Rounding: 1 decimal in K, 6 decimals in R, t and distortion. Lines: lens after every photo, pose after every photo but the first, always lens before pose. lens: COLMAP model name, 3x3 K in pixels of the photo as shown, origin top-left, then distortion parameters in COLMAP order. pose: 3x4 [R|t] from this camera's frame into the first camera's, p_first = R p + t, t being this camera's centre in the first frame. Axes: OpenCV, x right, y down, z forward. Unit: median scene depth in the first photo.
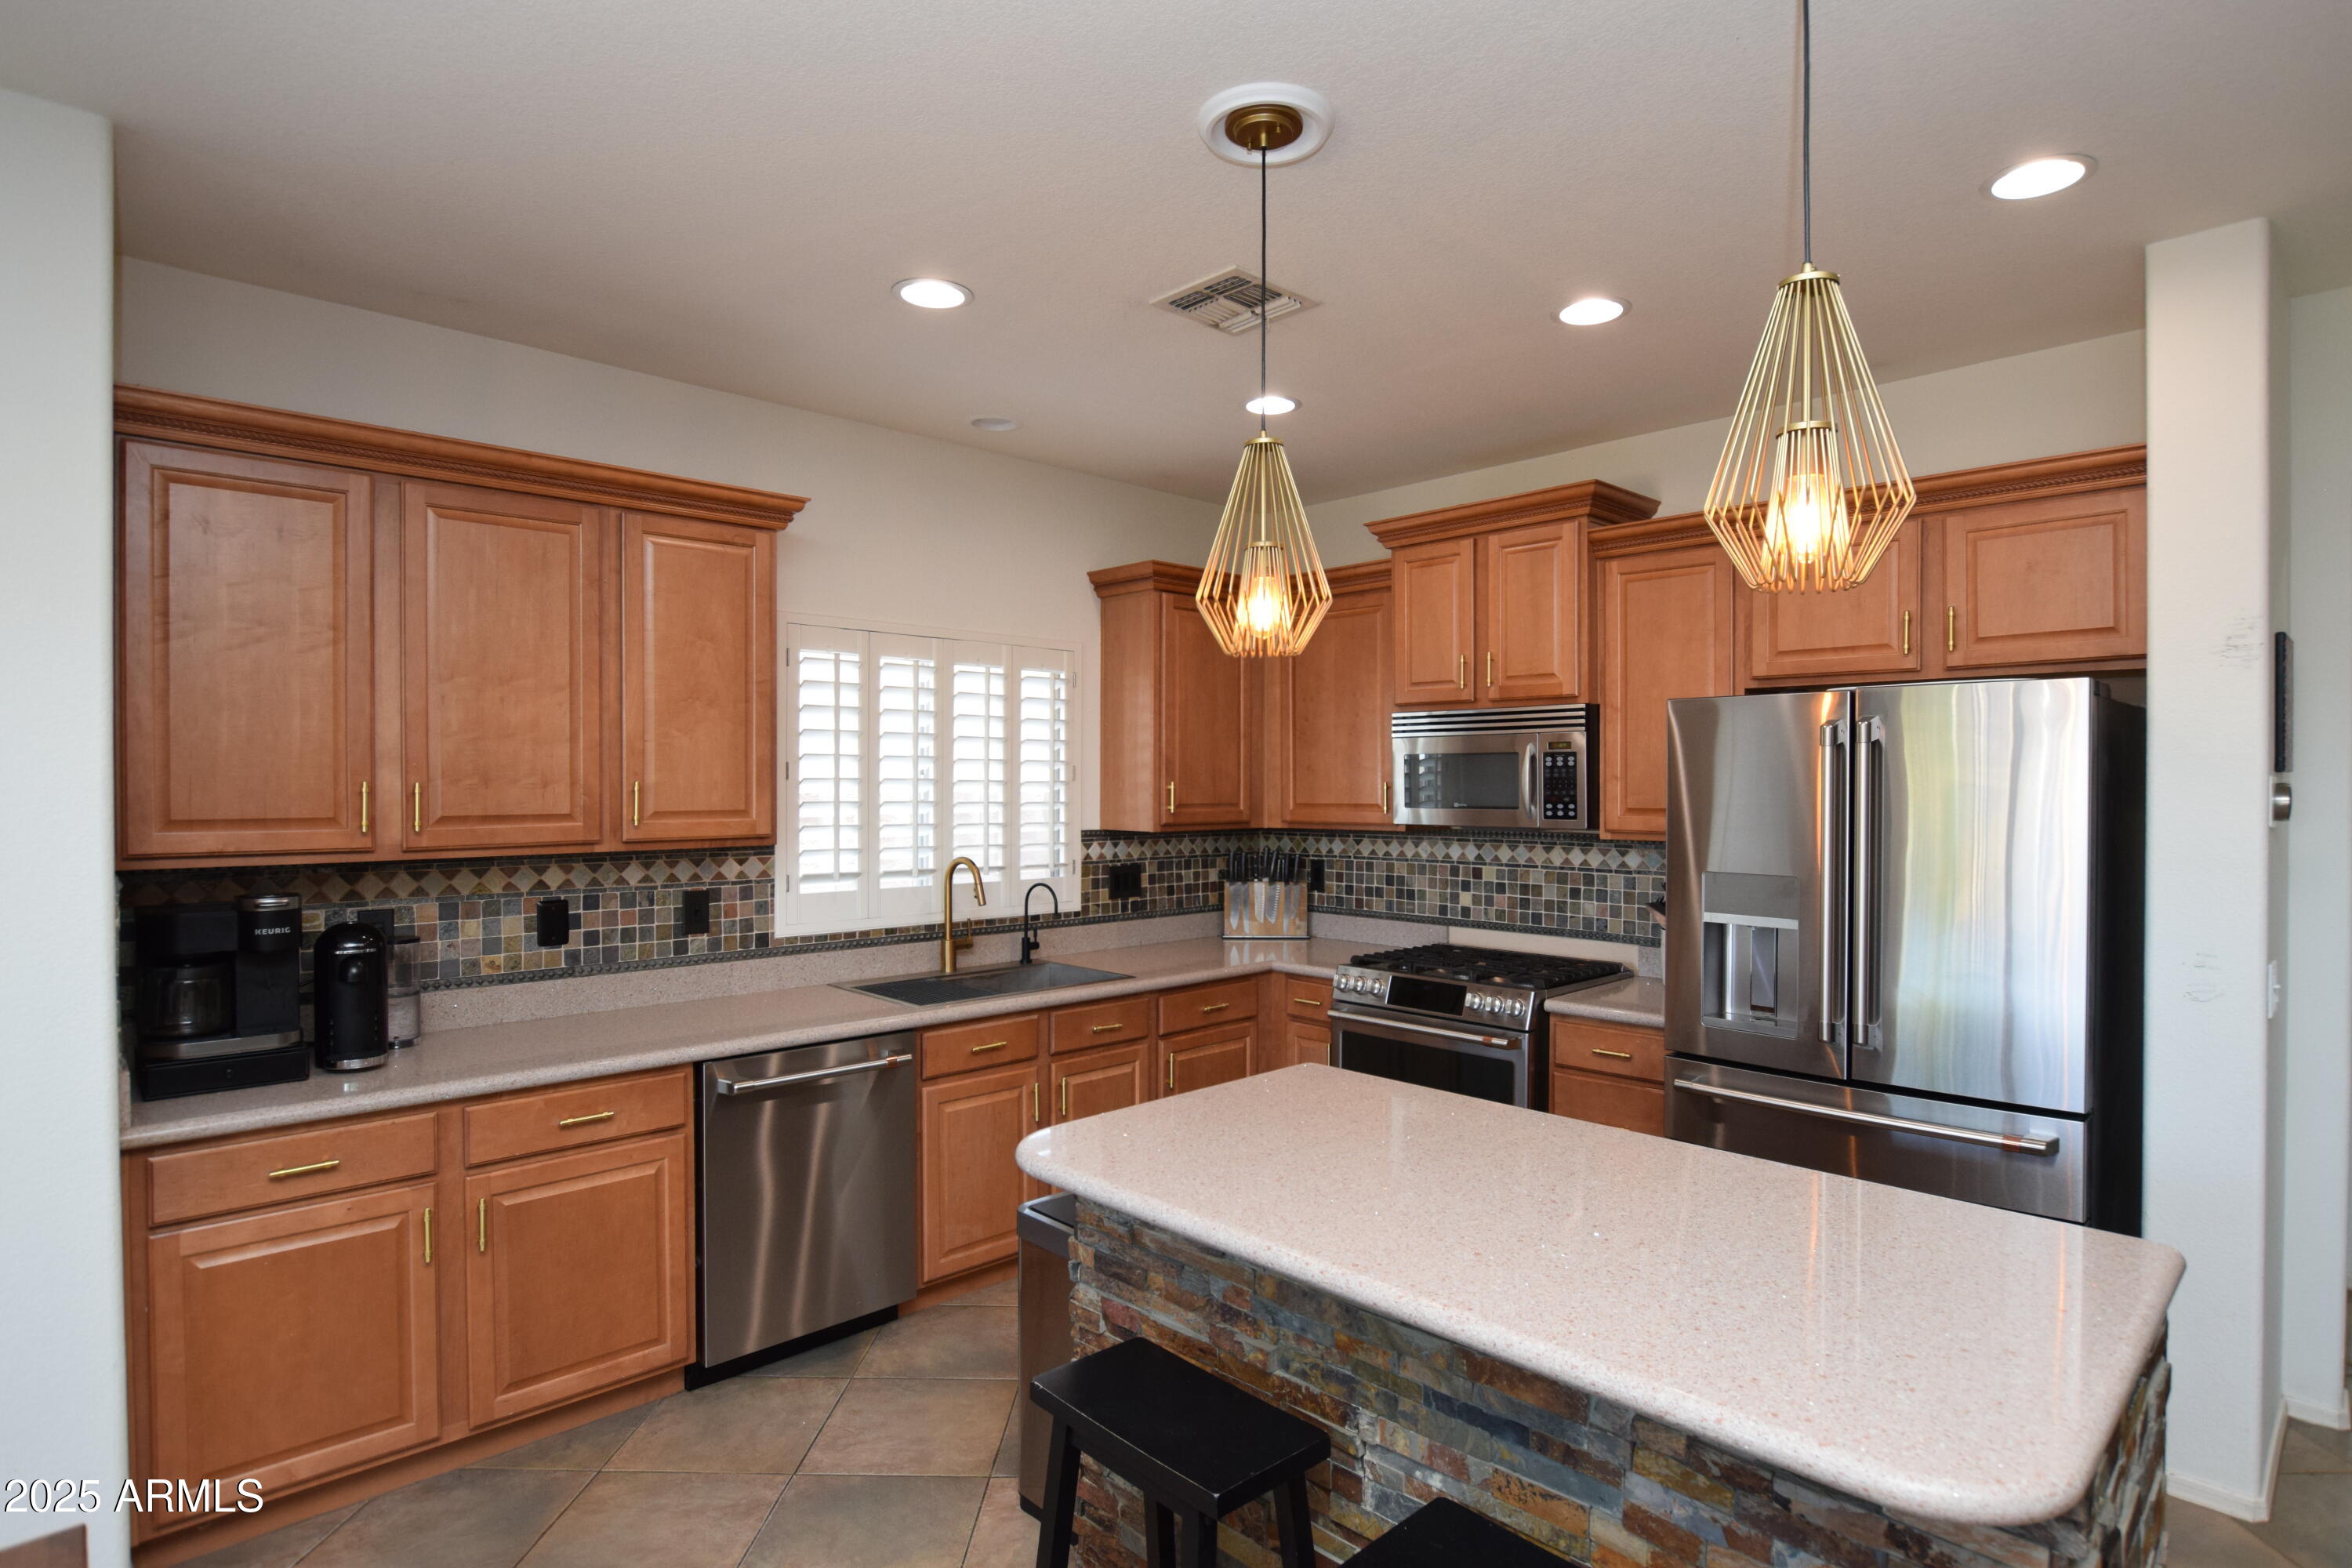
lens RADIAL K [[1208.0, 0, 1181.3], [0, 1208.0, 788.4], [0, 0, 1]] dist [-0.022509, 0.003030]
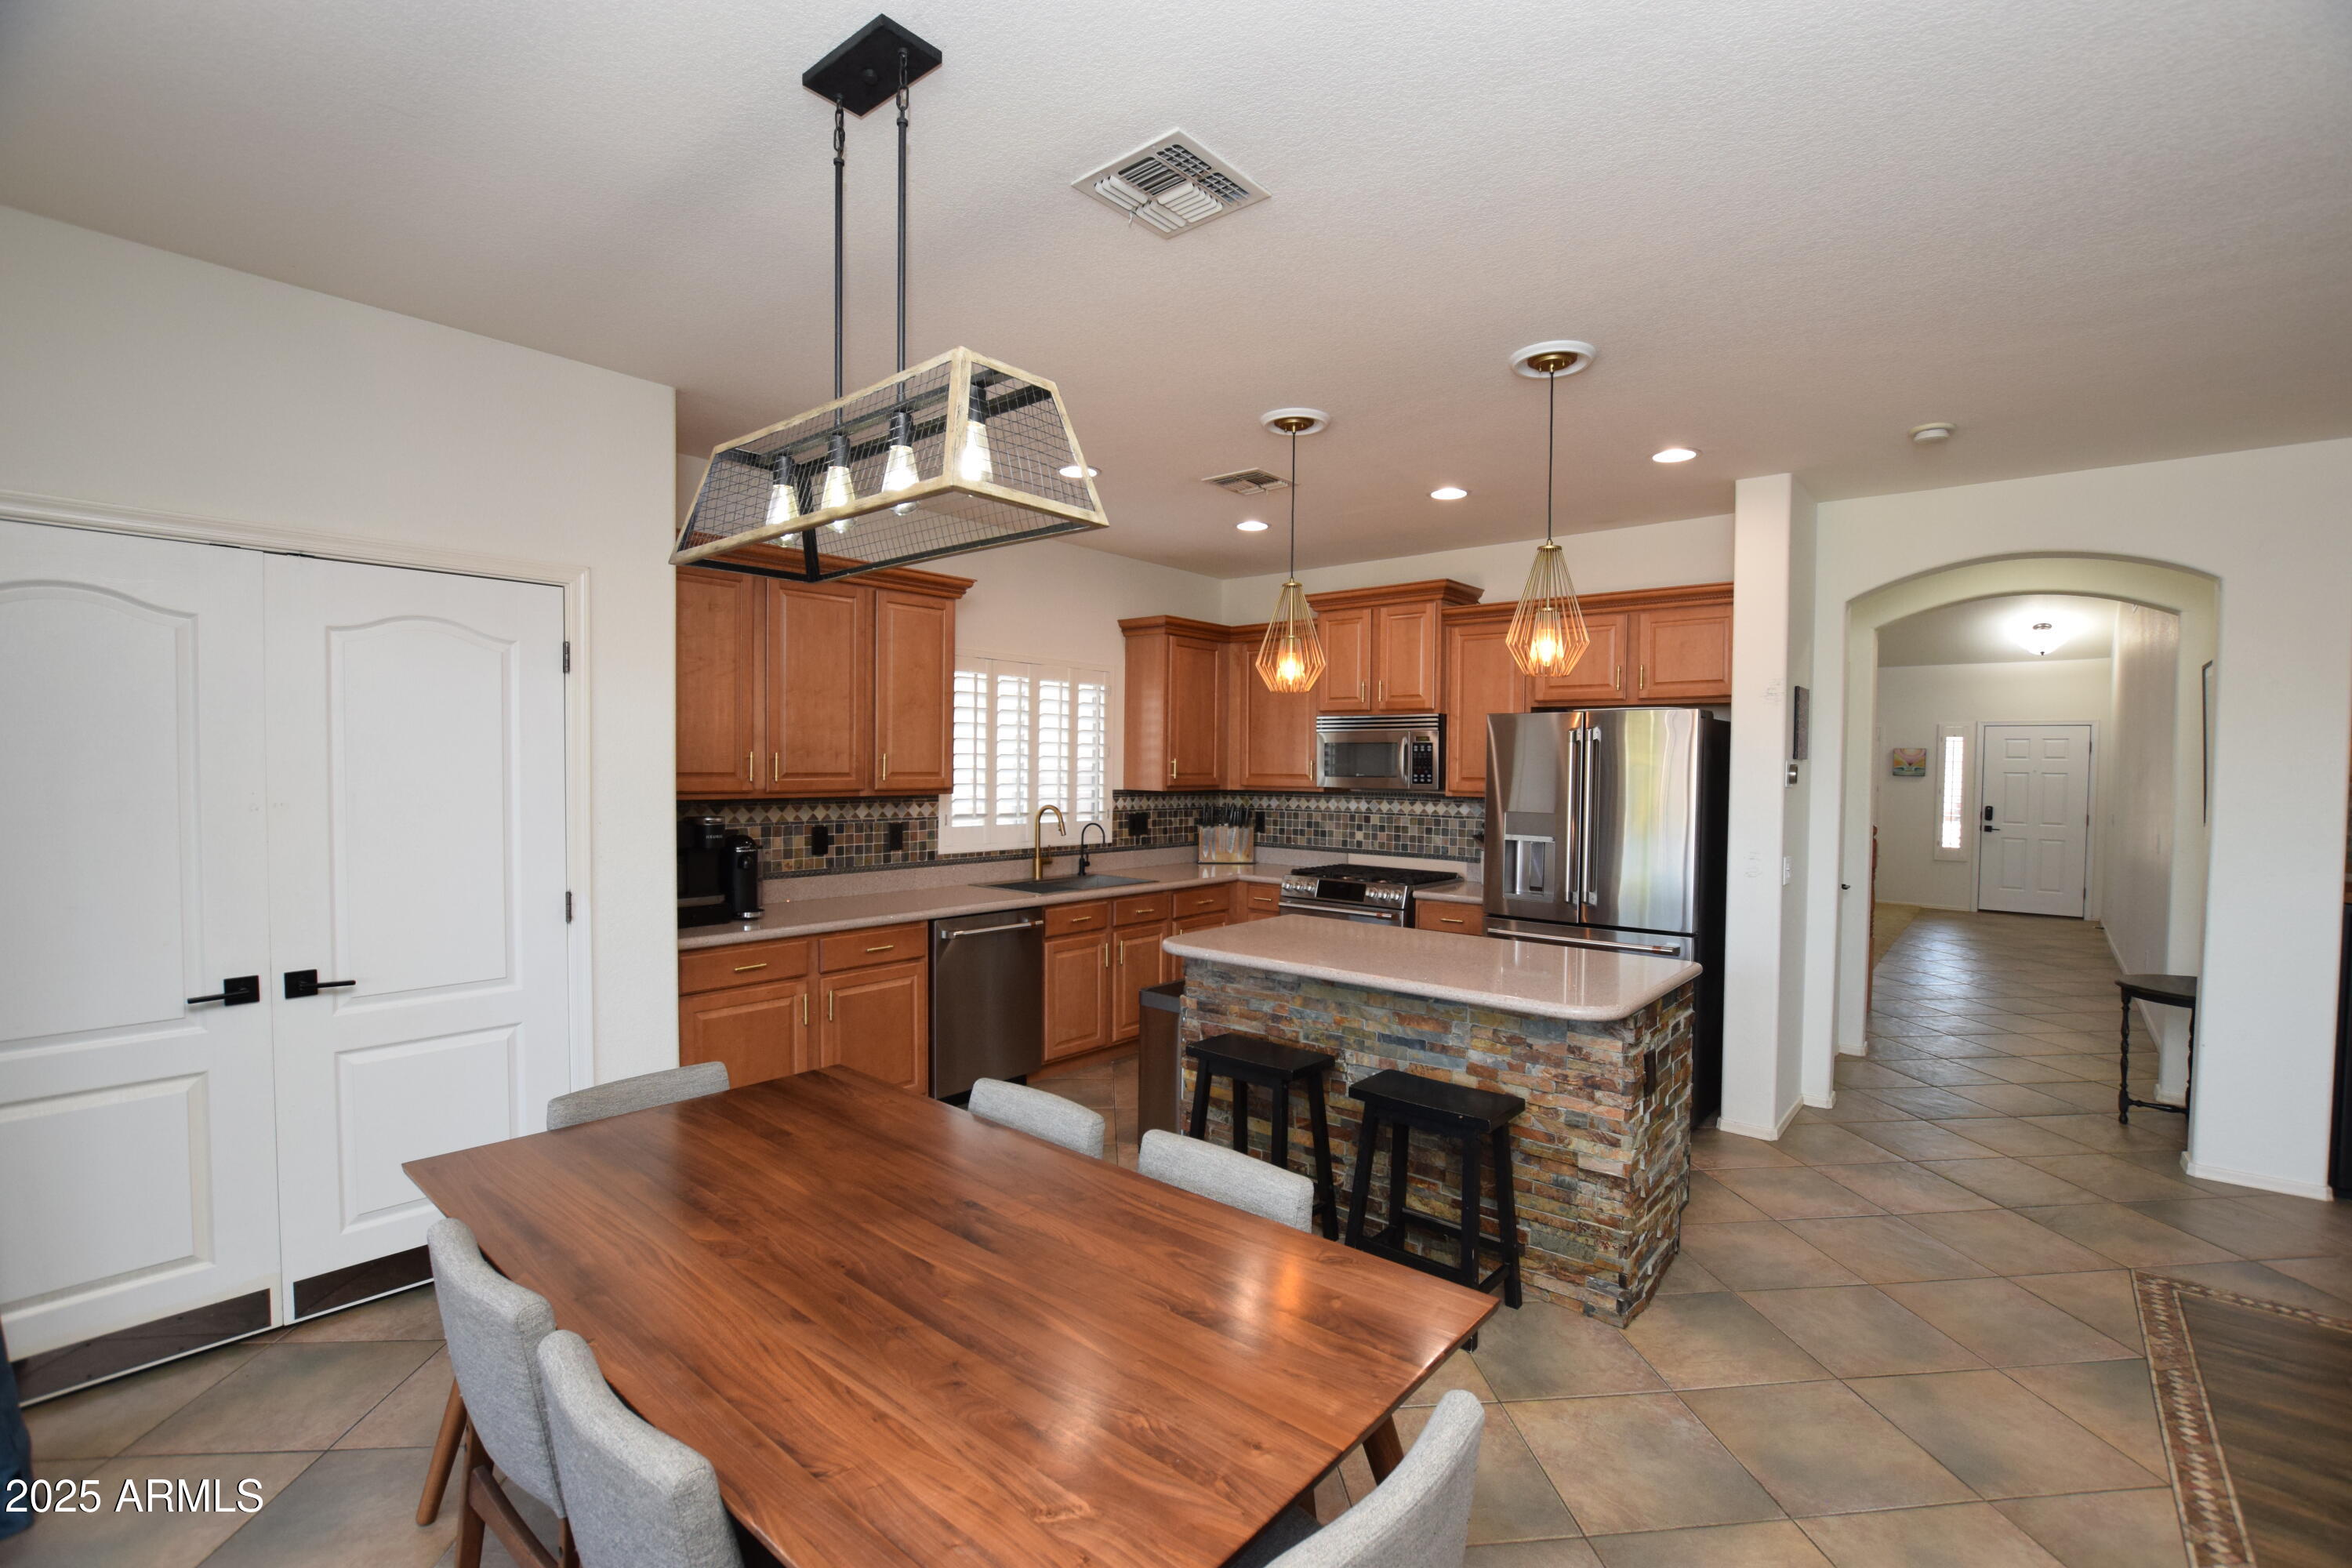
lens RADIAL K [[1034.2, 0, 1177.5], [0, 1034.2, 788.3], [0, 0, 1]] dist [-0.034497, 0.005609]
pose [[0.995308, 0.008231, 0.096411, -0.152784], [-0.010053, 0.999780, 0.018432, 0.009279], [-0.096238, -0.019315, 0.995171, -0.366244]]
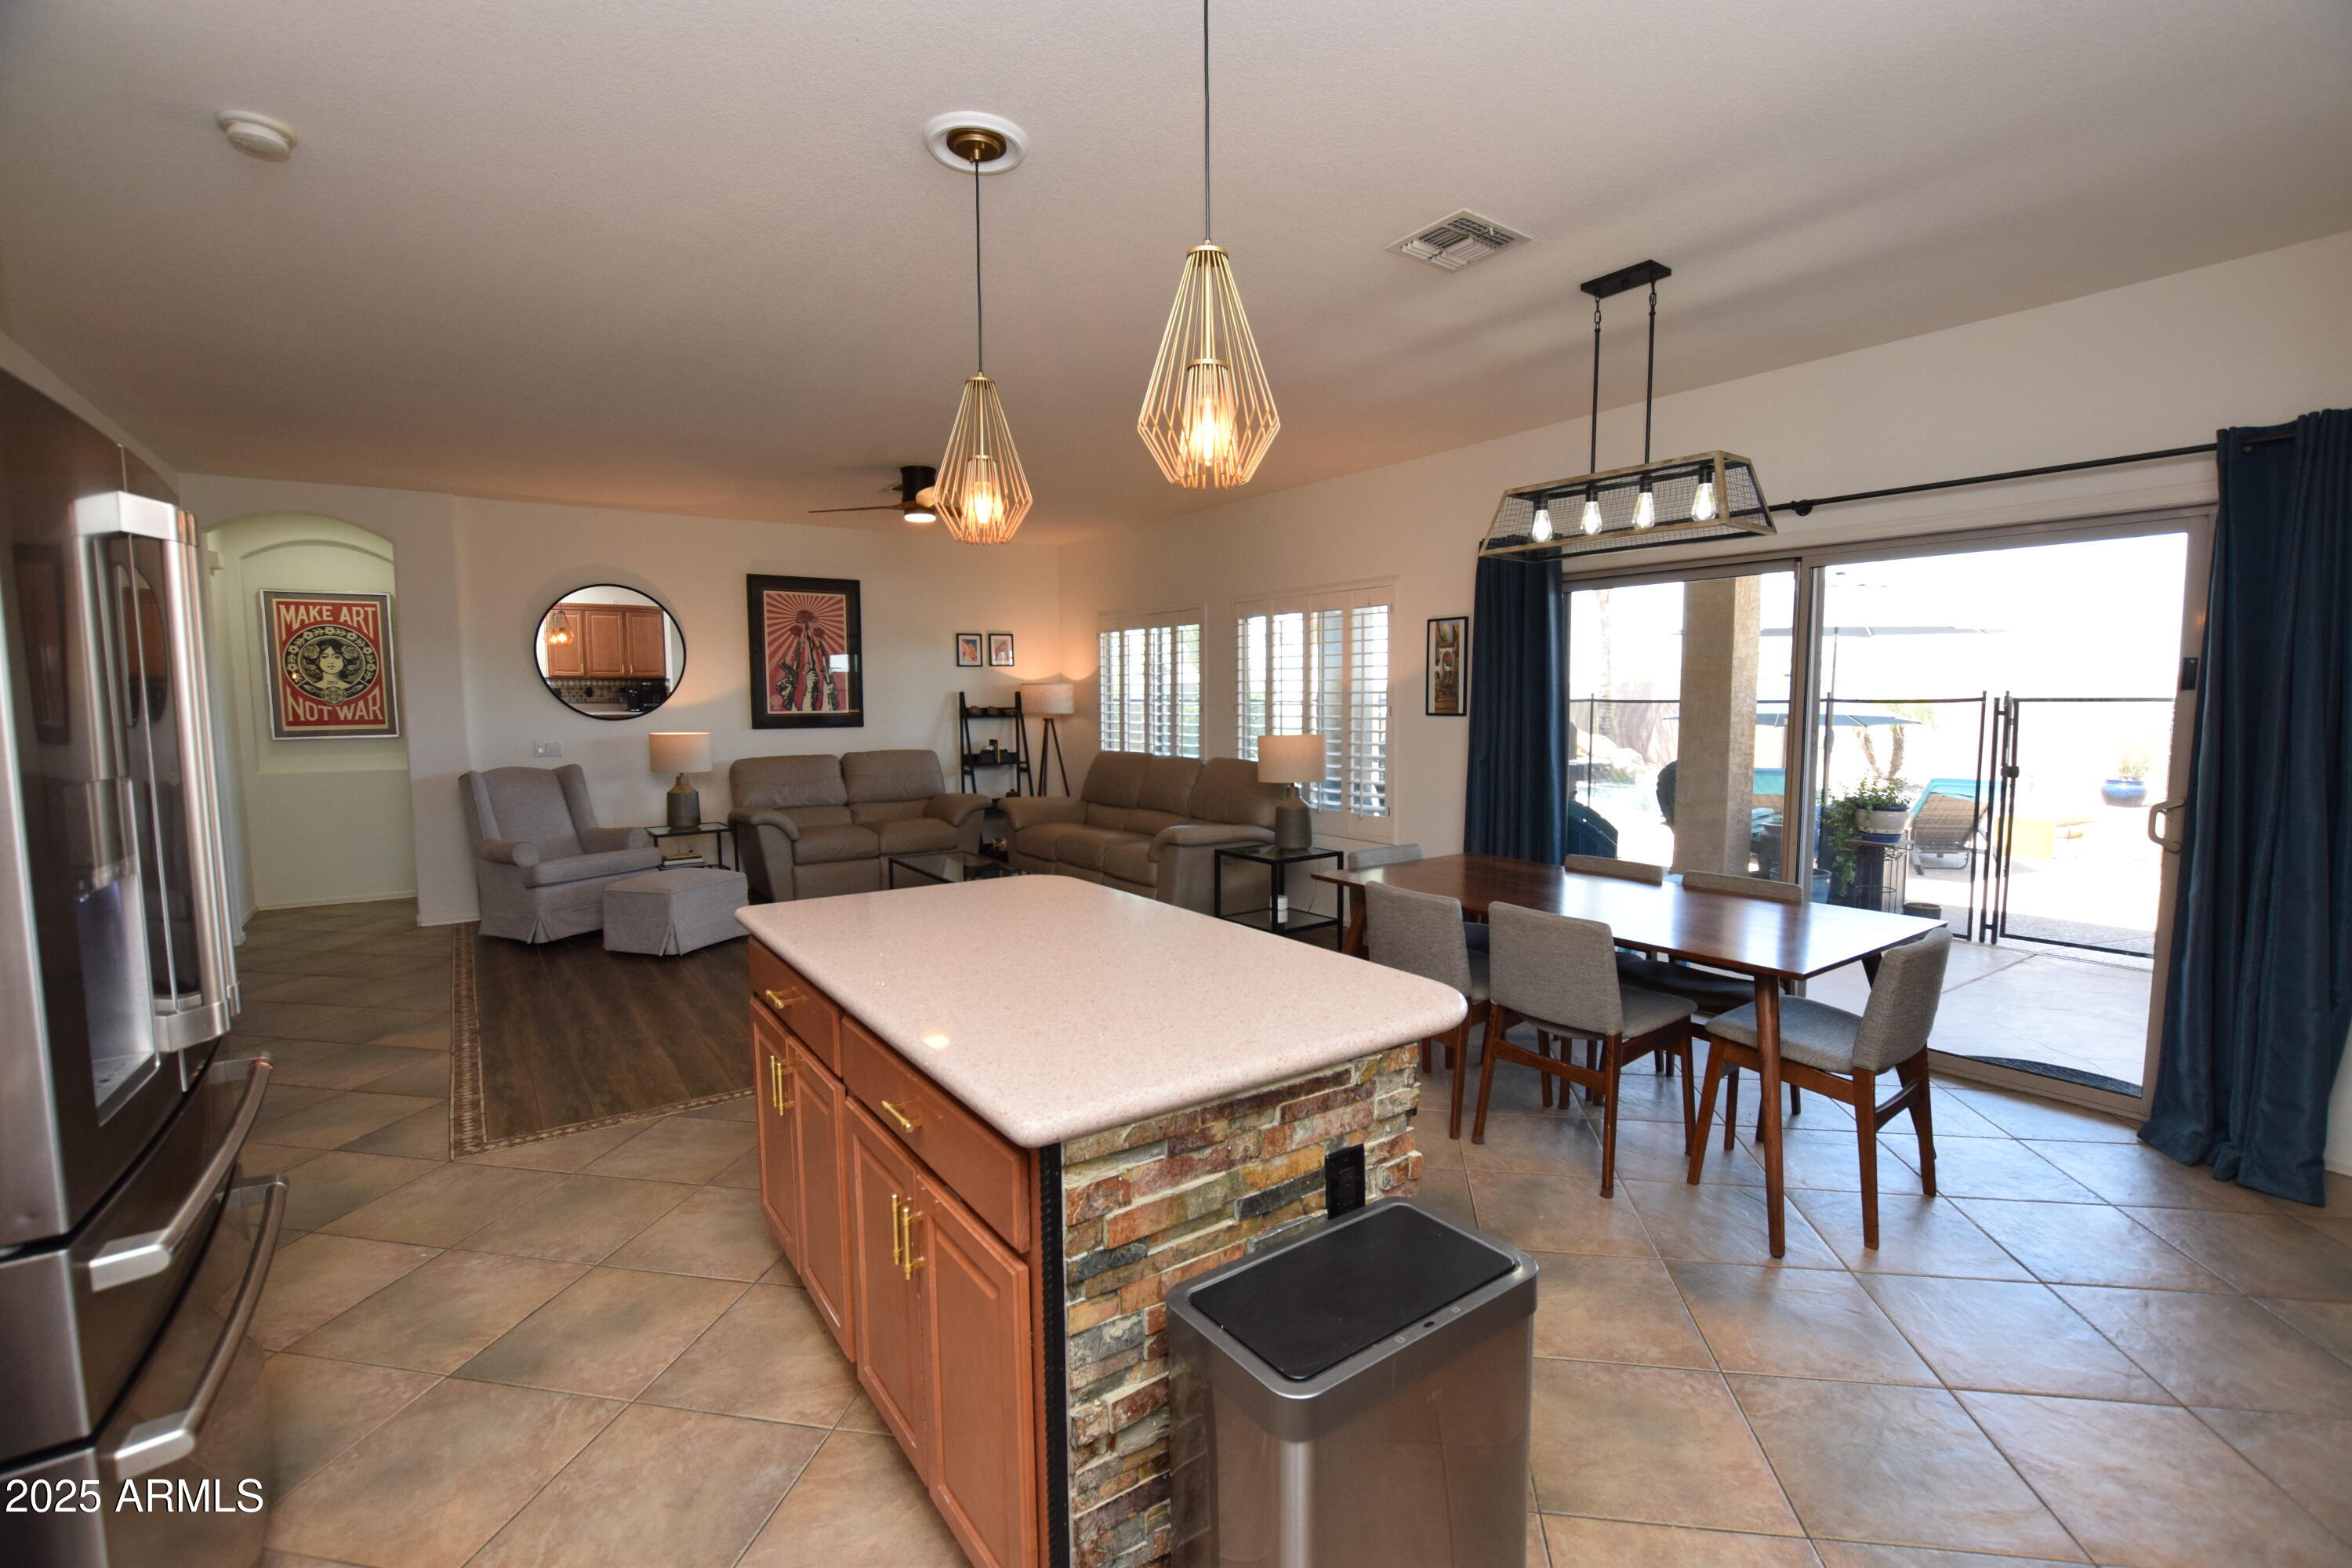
lens RADIAL K [[1034.2, 0, 1178.8], [0, 1034.2, 790.6], [0, 0, 1]] dist [-0.034497, 0.005609]
pose [[-0.988492, -0.010719, 0.150893, -0.030356], [0.003207, 0.995778, 0.091743, 0.022114], [-0.151240, 0.091171, -0.984284, 1.044515]]
